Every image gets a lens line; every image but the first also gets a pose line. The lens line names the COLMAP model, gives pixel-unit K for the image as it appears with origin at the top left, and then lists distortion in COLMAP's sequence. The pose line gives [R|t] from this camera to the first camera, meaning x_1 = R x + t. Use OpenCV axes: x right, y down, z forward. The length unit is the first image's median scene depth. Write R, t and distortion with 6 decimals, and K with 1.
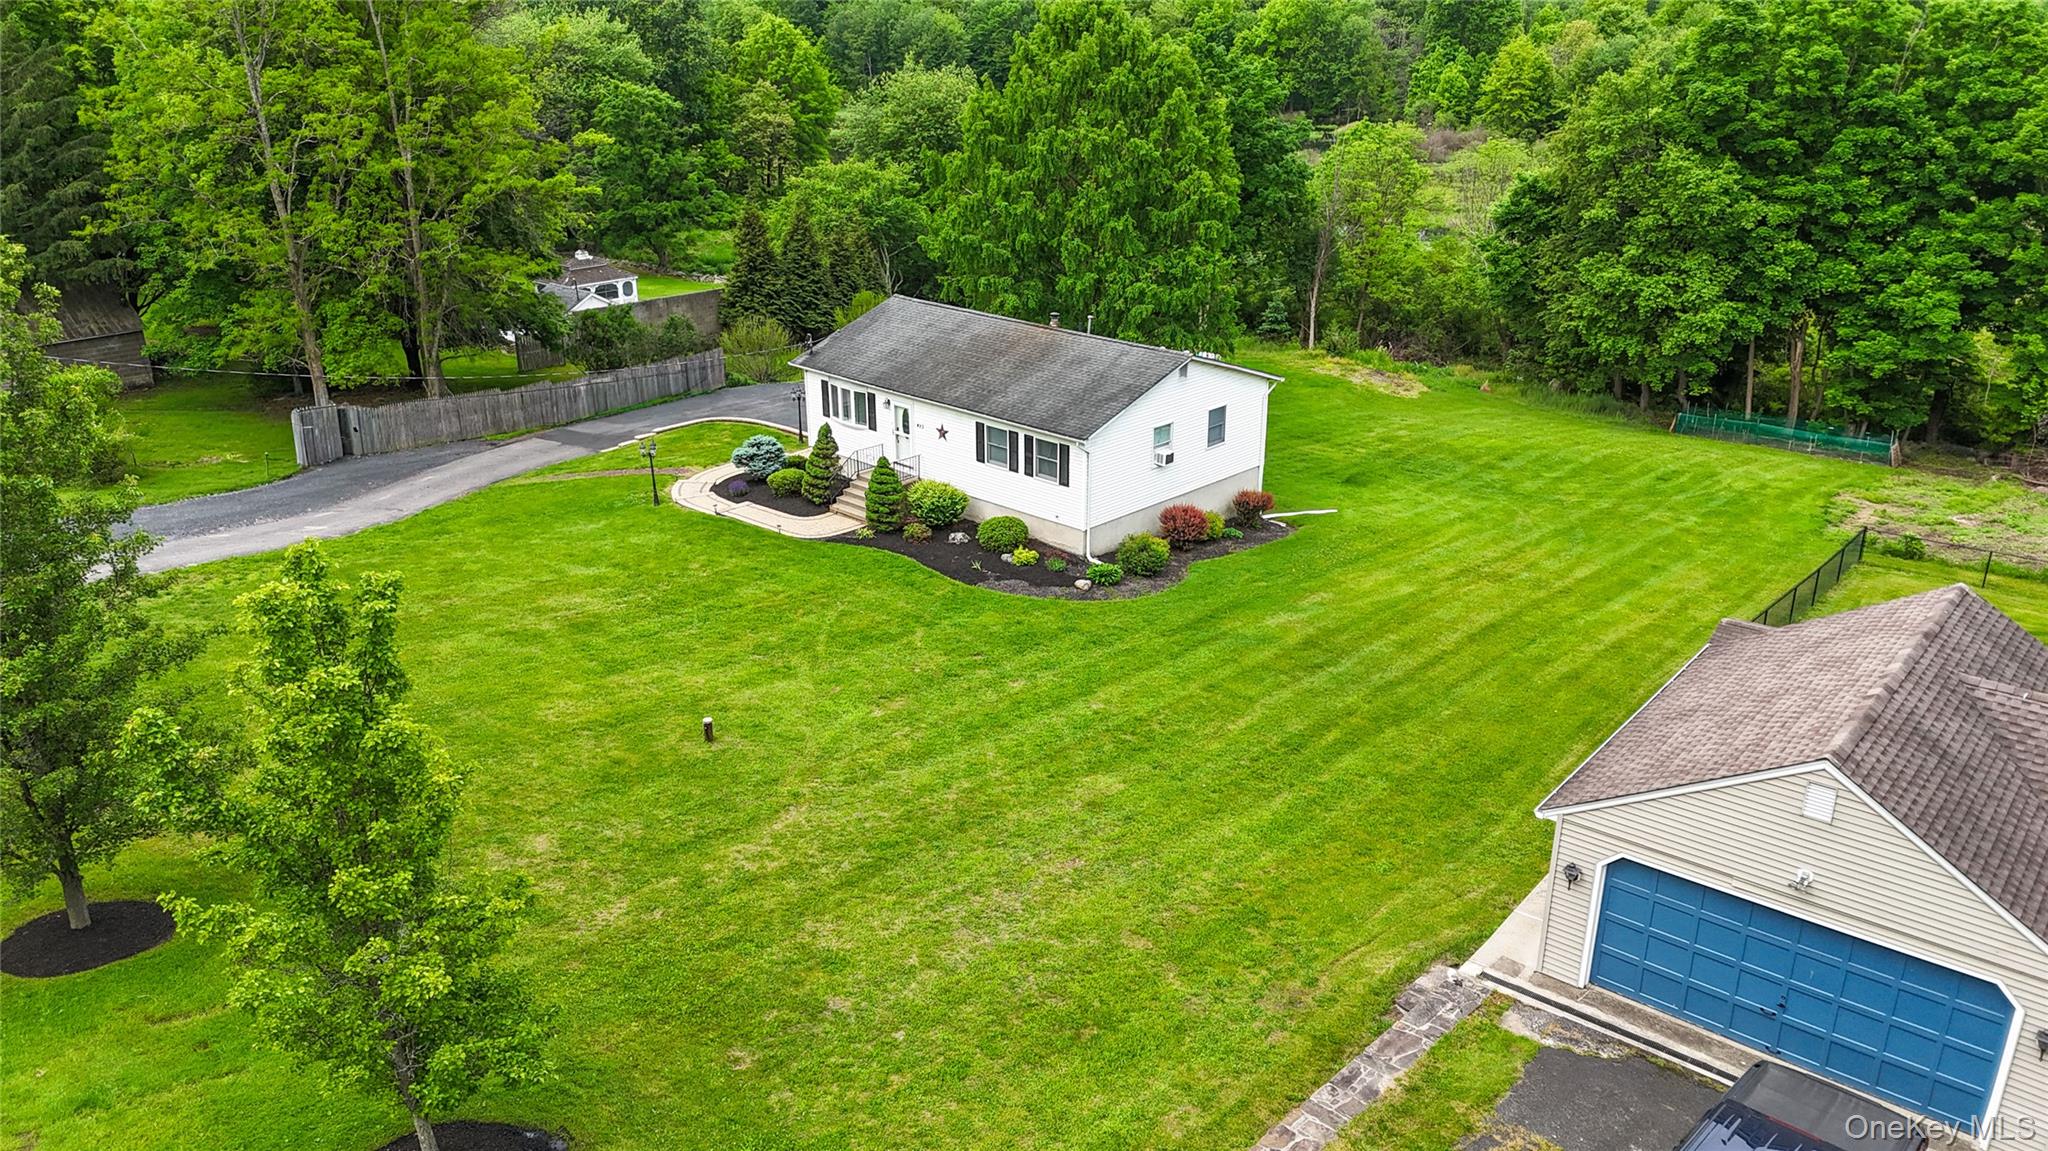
lens RADIAL K [[1503.8, 0, 1024.0], [0, 1503.8, 575.5], [0, 0, 1]] dist [0.077751, -0.073365]
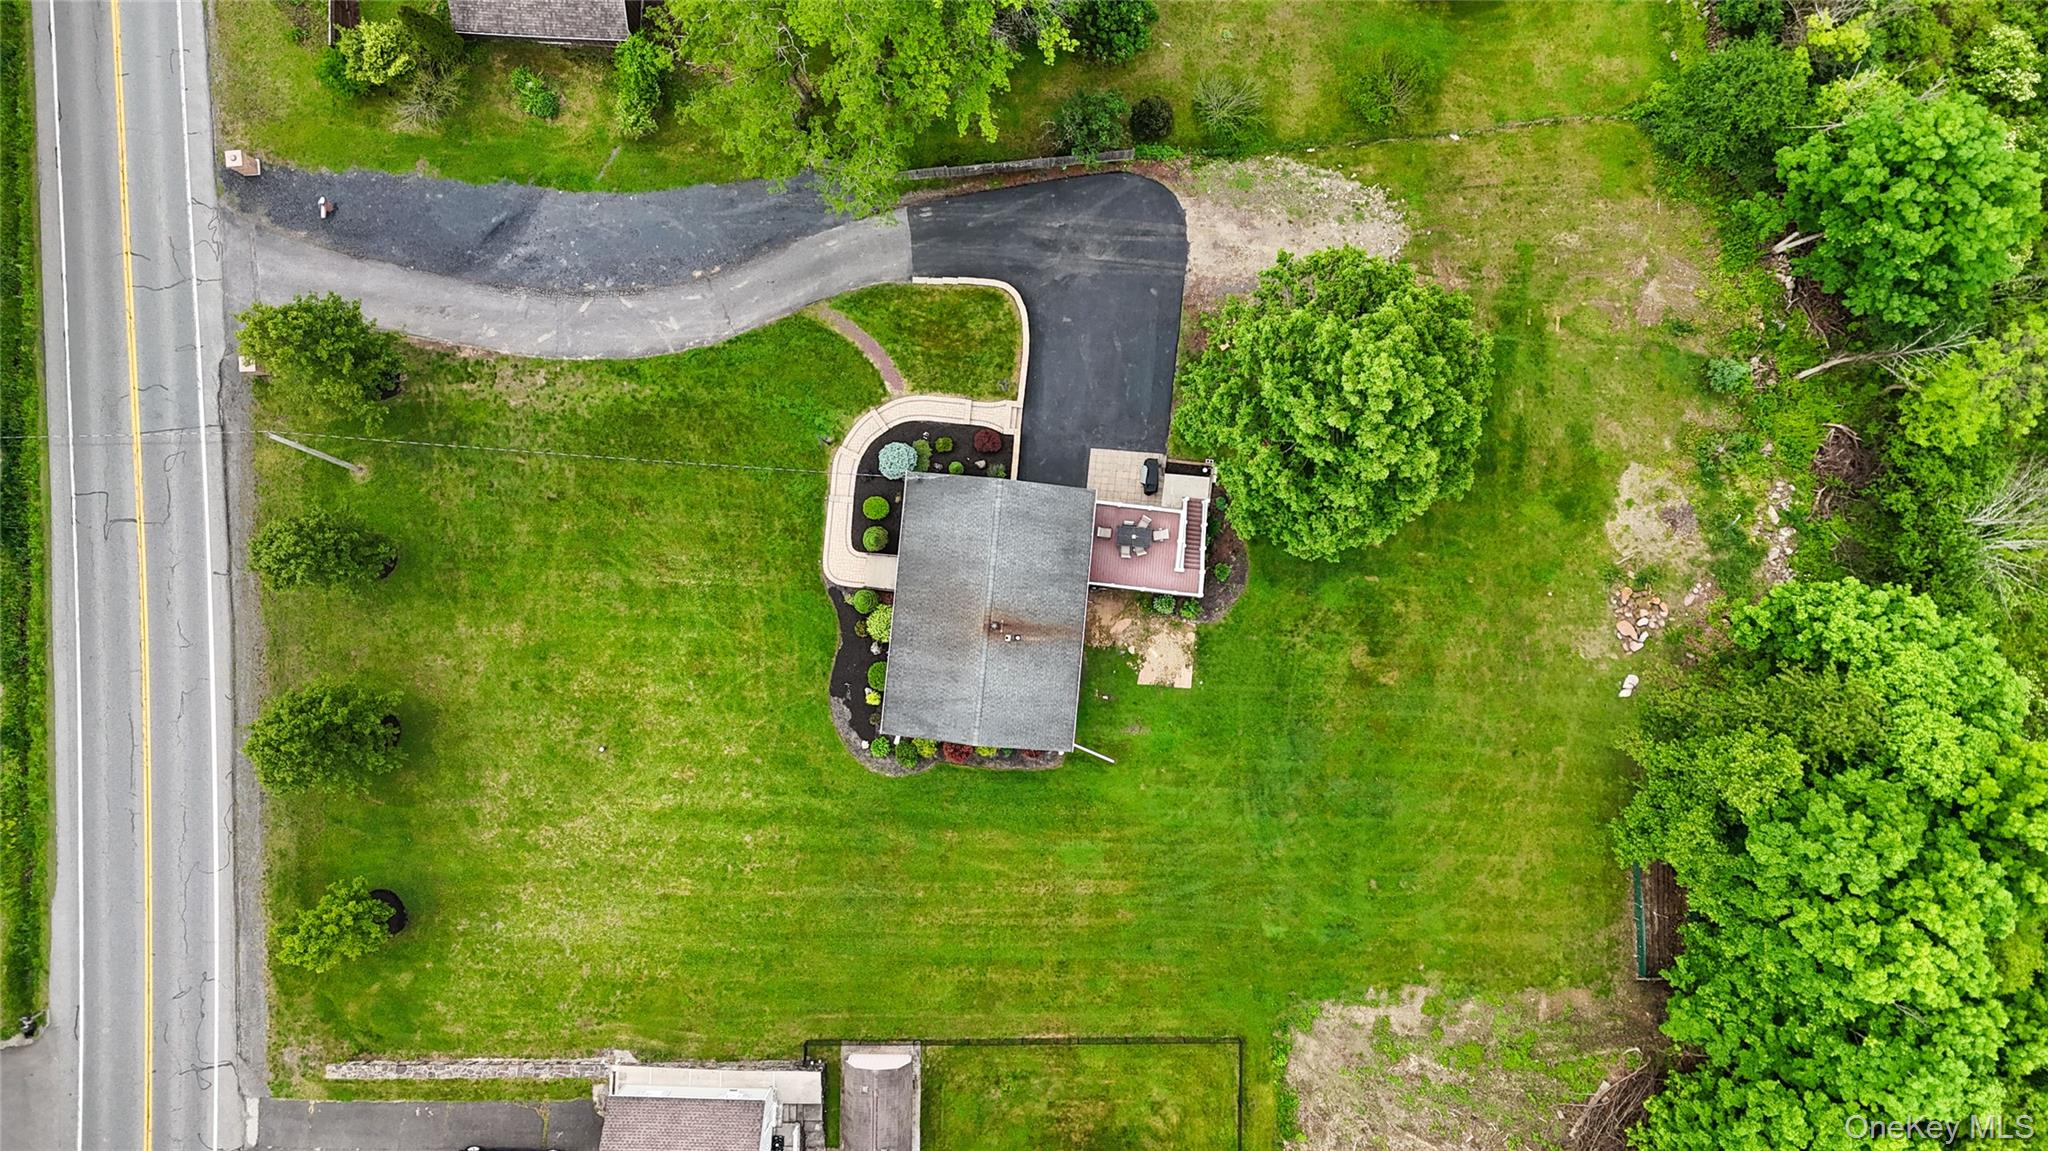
lens RADIAL K [[1503.8, 0, 1024.0], [0, 1503.8, 575.5], [0, 0, 1]] dist [0.077751, -0.073365]
pose [[0.618702, 0.785612, -0.004710, 0.003752], [-0.275618, 0.222667, 0.935123, -1.712281], [0.735692, -0.577264, 0.354293, 0.548883]]
